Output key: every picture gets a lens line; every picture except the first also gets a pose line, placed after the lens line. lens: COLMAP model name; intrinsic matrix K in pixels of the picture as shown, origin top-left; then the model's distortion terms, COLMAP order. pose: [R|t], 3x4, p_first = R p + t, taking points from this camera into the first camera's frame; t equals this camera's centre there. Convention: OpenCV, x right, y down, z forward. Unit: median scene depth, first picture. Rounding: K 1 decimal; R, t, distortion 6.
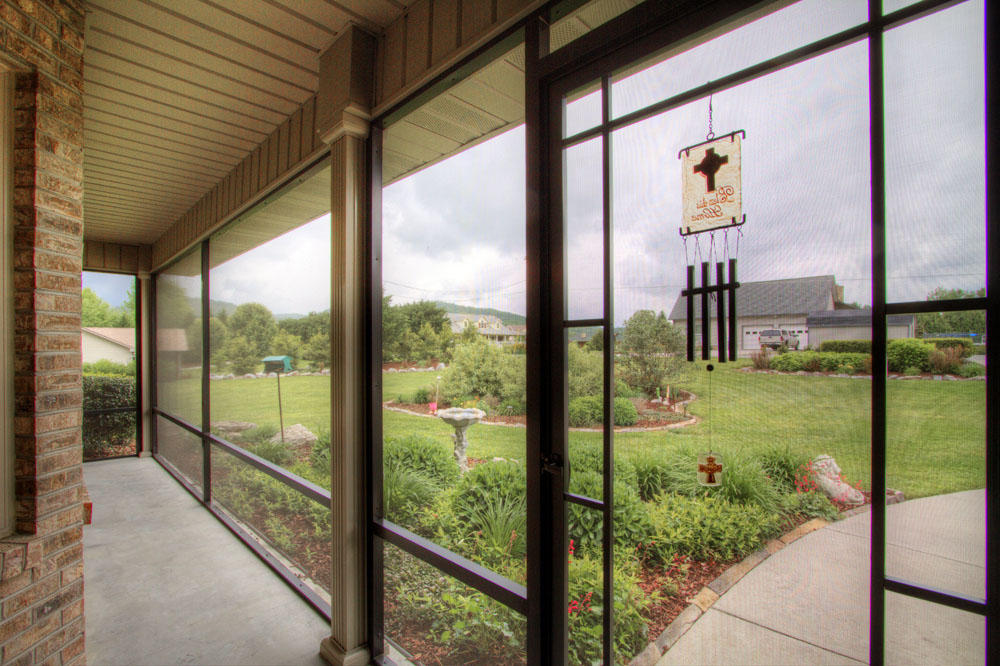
lens RADIAL K [[455.8, 0, 496.3], [0, 455.8, 348.1], [0, 0, 1]] dist [-0.017739, 0.001262]
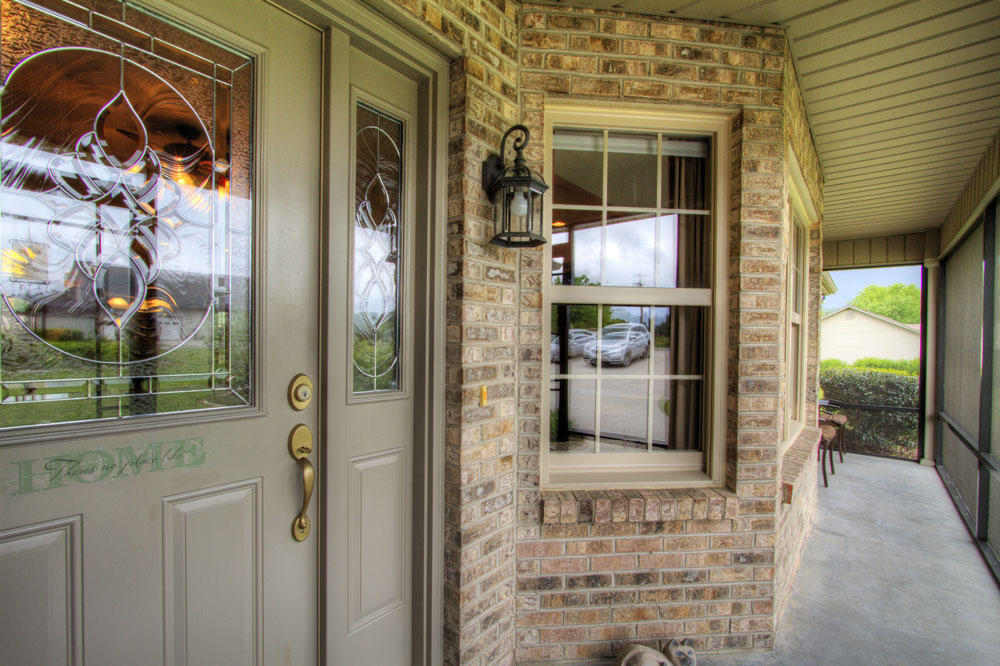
lens RADIAL K [[455.8, 0, 496.3], [0, 455.8, 348.1], [0, 0, 1]] dist [-0.017739, 0.001262]
pose [[0.083180, 0.017875, -0.996374, 0.129472], [-0.011716, 0.999788, 0.016958, 0.008027], [0.996466, 0.010263, 0.083372, 0.236432]]
